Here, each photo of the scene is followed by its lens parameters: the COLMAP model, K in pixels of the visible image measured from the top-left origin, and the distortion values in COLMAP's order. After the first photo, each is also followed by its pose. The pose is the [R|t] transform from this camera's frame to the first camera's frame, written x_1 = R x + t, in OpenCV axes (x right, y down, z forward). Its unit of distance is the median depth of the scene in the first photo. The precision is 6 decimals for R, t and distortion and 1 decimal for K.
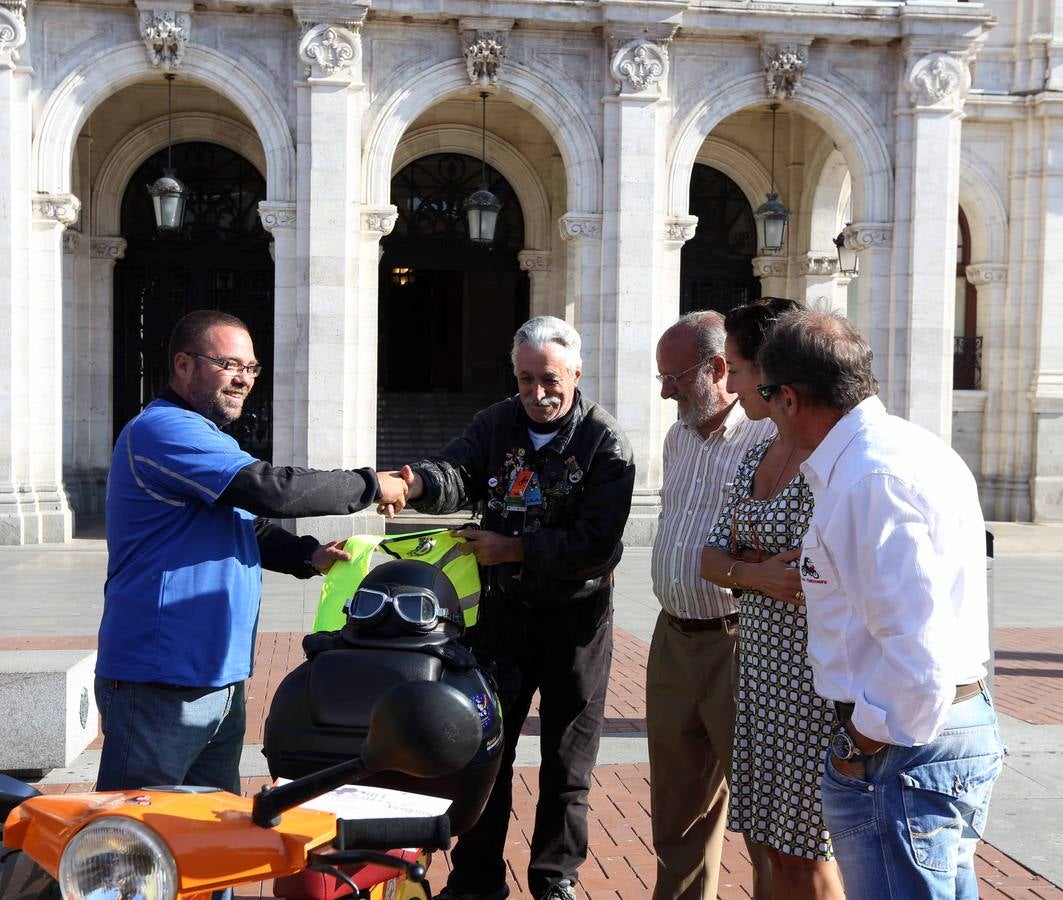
lens RADIAL K [[1298.8, 0, 484.3], [0, 1298.8, 435.6], [0, 0, 1]] dist [0.072263, 0.000000]
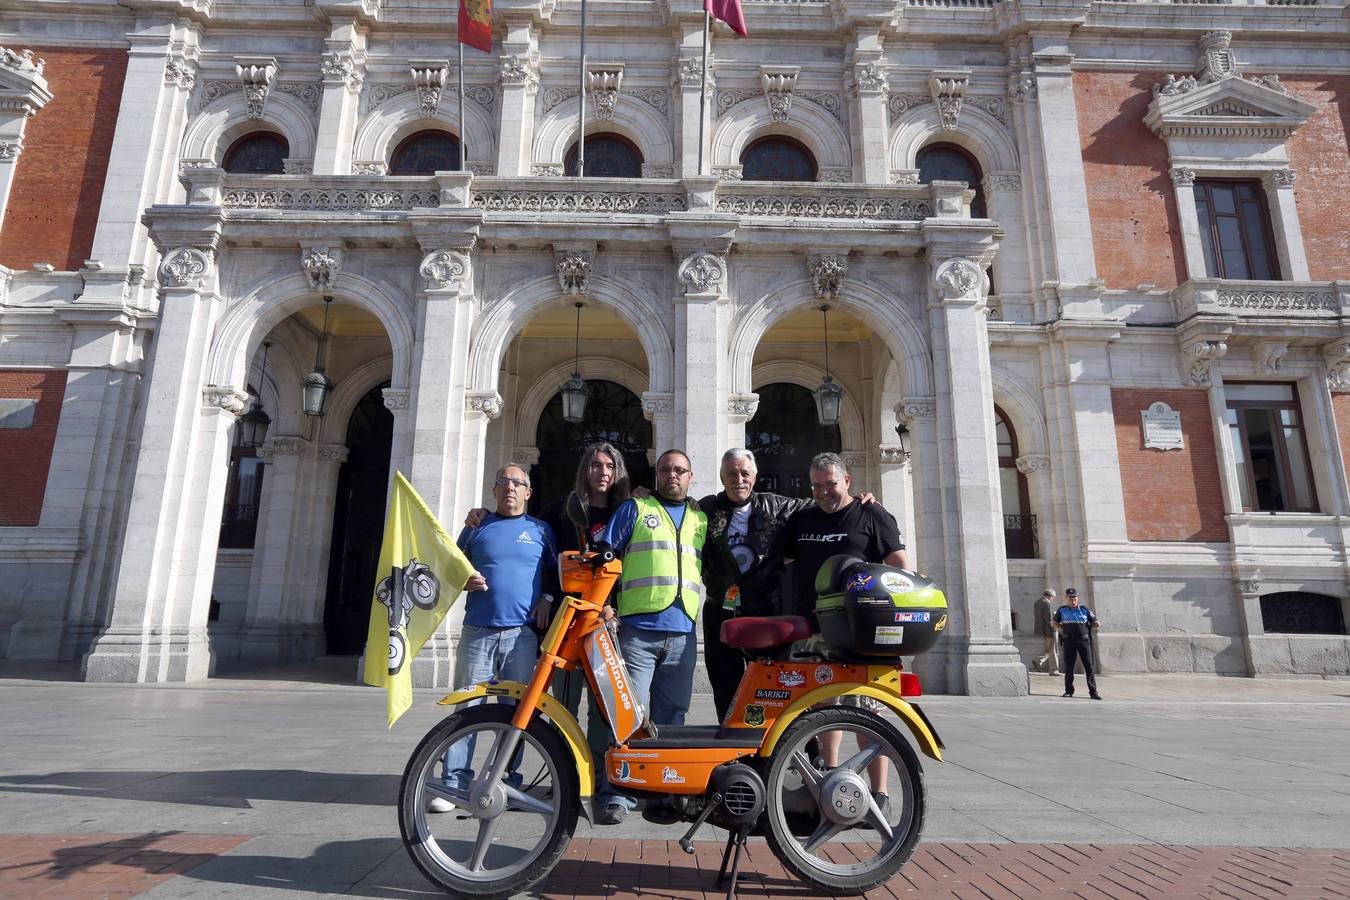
lens RADIAL K [[779.9, 0, 639.3], [0, 779.9, 434.3], [0, 0, 1]] dist [-0.020619, 0.009926]
pose [[0.992245, -0.028850, -0.120904, 0.143440], [-0.000845, 0.971103, -0.238659, 0.031929], [0.124295, 0.236910, 0.963548, 0.337402]]
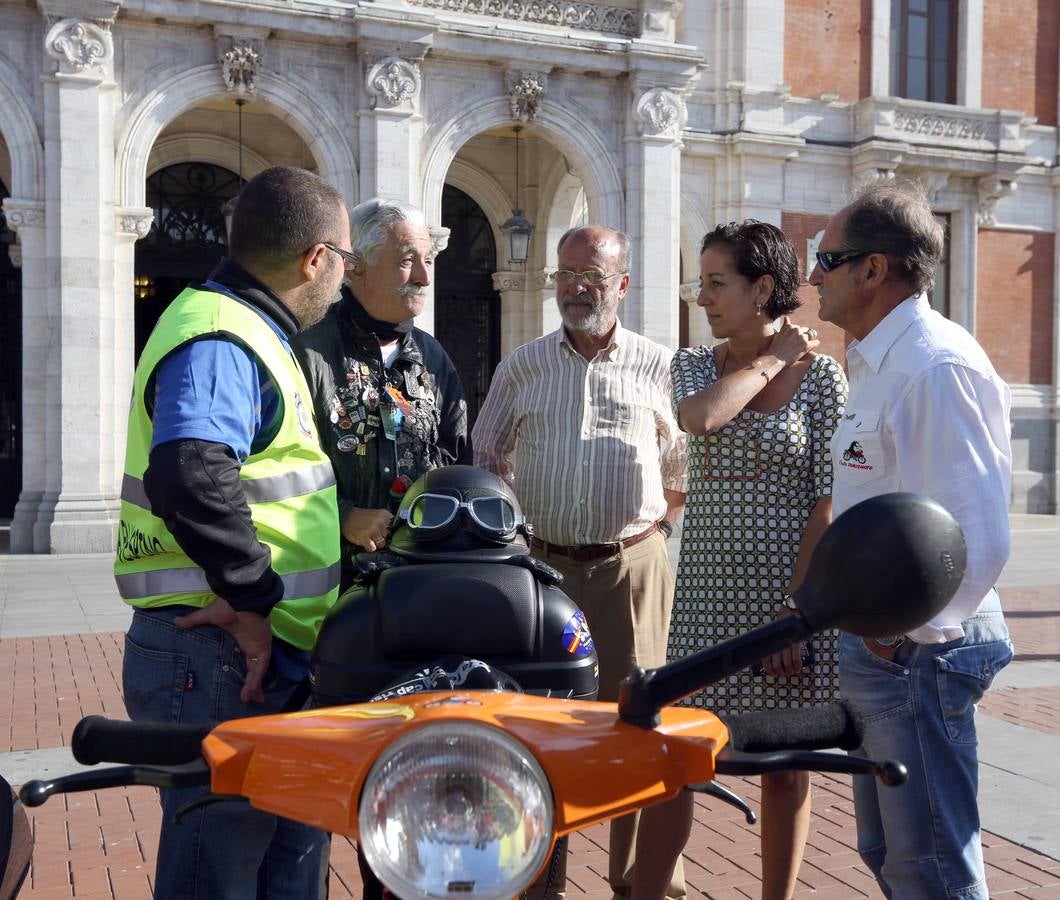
lens RADIAL K [[1228.8, 0, 505.8], [0, 1228.8, 453.1], [0, 0, 1]] dist [0.041774, 0.000000]
pose [[0.973682, -0.014424, 0.227453, -0.021736], [0.013615, 0.999894, 0.005122, 0.008647], [-0.227503, -0.001890, 0.973776, 0.022513]]
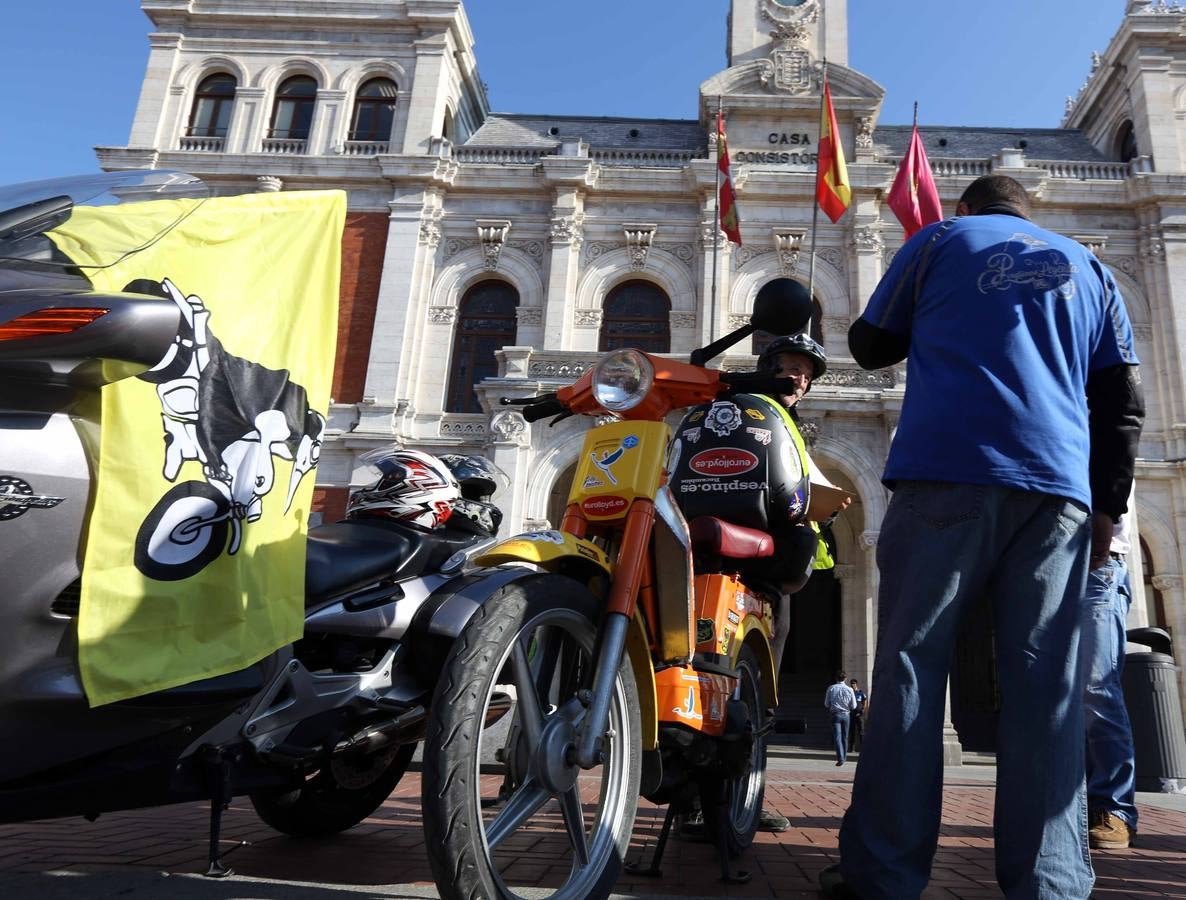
lens RADIAL K [[886.5, 0, 698.8], [0, 886.5, 458.0], [0, 0, 1]] dist [-0.011569, 0.024452]
pose [[0.992296, -0.025559, -0.121226, 0.000043], [-0.010990, 0.956471, -0.291620, 0.044792], [0.123403, 0.290705, 0.948821, -0.010038]]
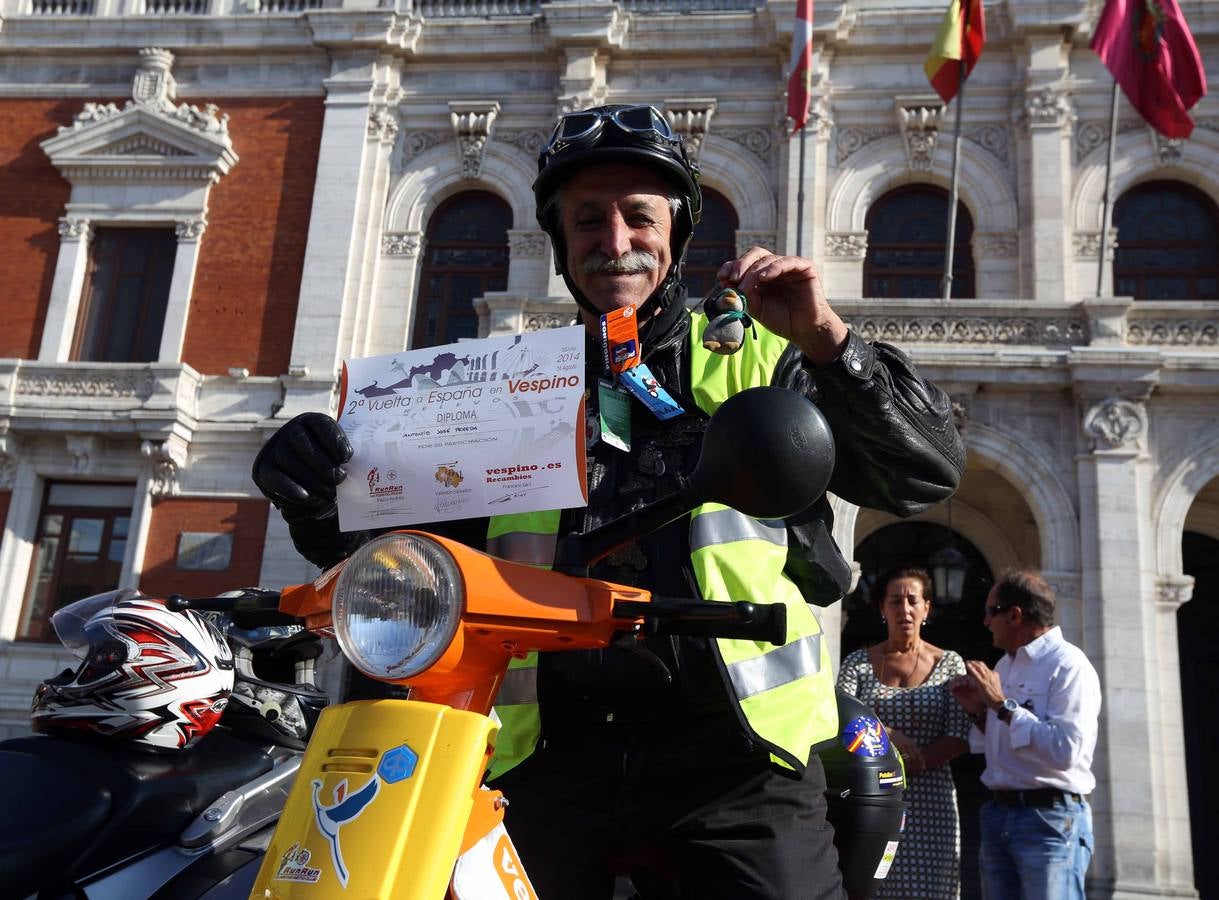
lens RADIAL K [[1299.2, 0, 615.3], [0, 1299.2, 452.9], [0, 0, 1]] dist [0.051135, 0.000000]
pose [[0.967314, -0.024707, -0.252376, 0.004922], [-0.047802, 0.959633, -0.277164, 0.025558], [0.249036, 0.280168, 0.927085, 0.012167]]
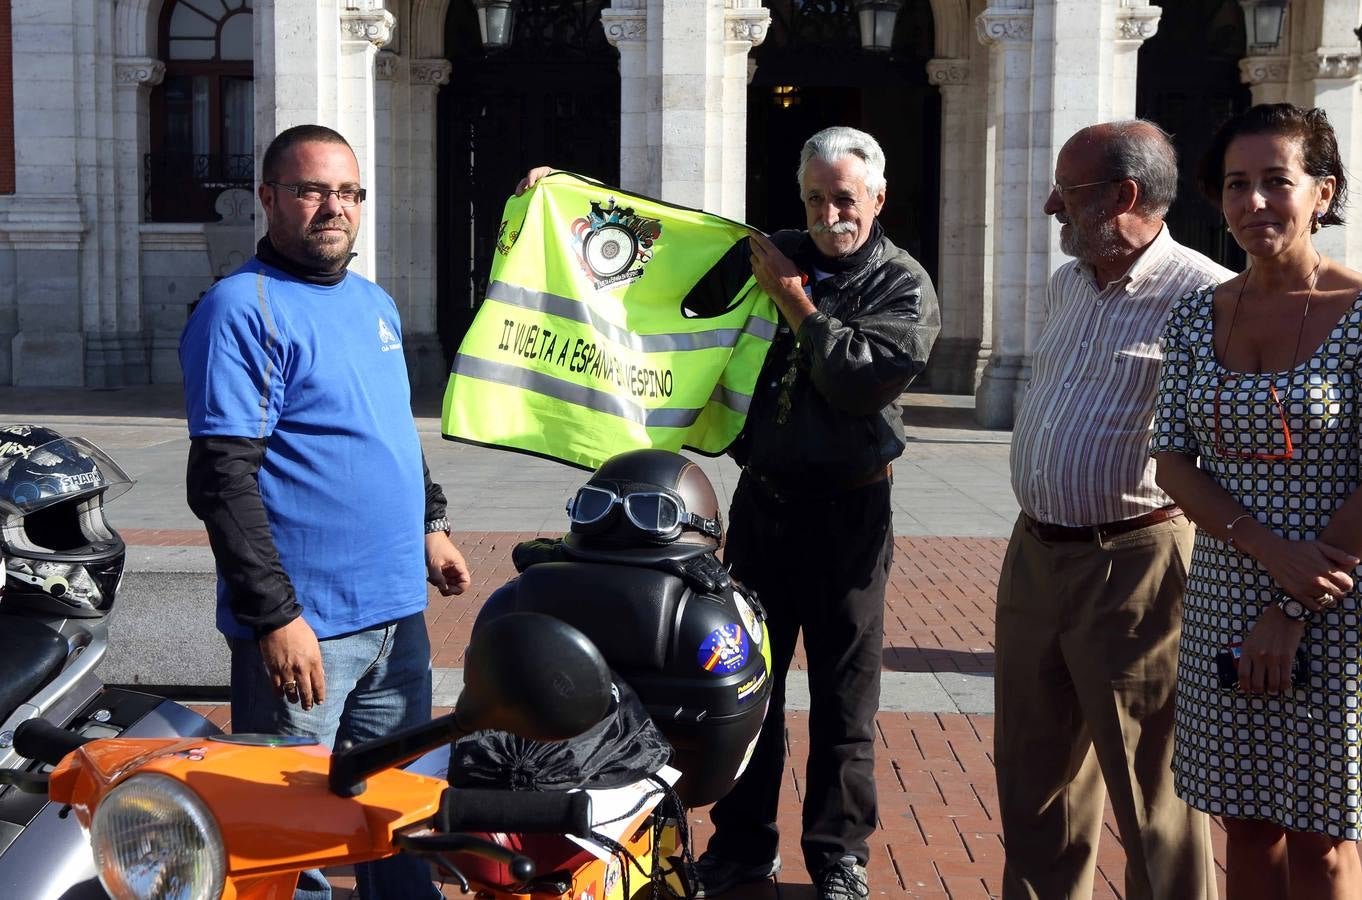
lens RADIAL K [[1586.2, 0, 617.9], [0, 1586.2, 339.1], [0, 0, 1]] dist [0.065037, 0.000000]
pose [[0.985383, 0.001345, -0.170349, 0.008426], [0.003527, 0.999593, 0.028295, 0.000247], [0.170318, -0.028483, 0.984977, 0.006176]]
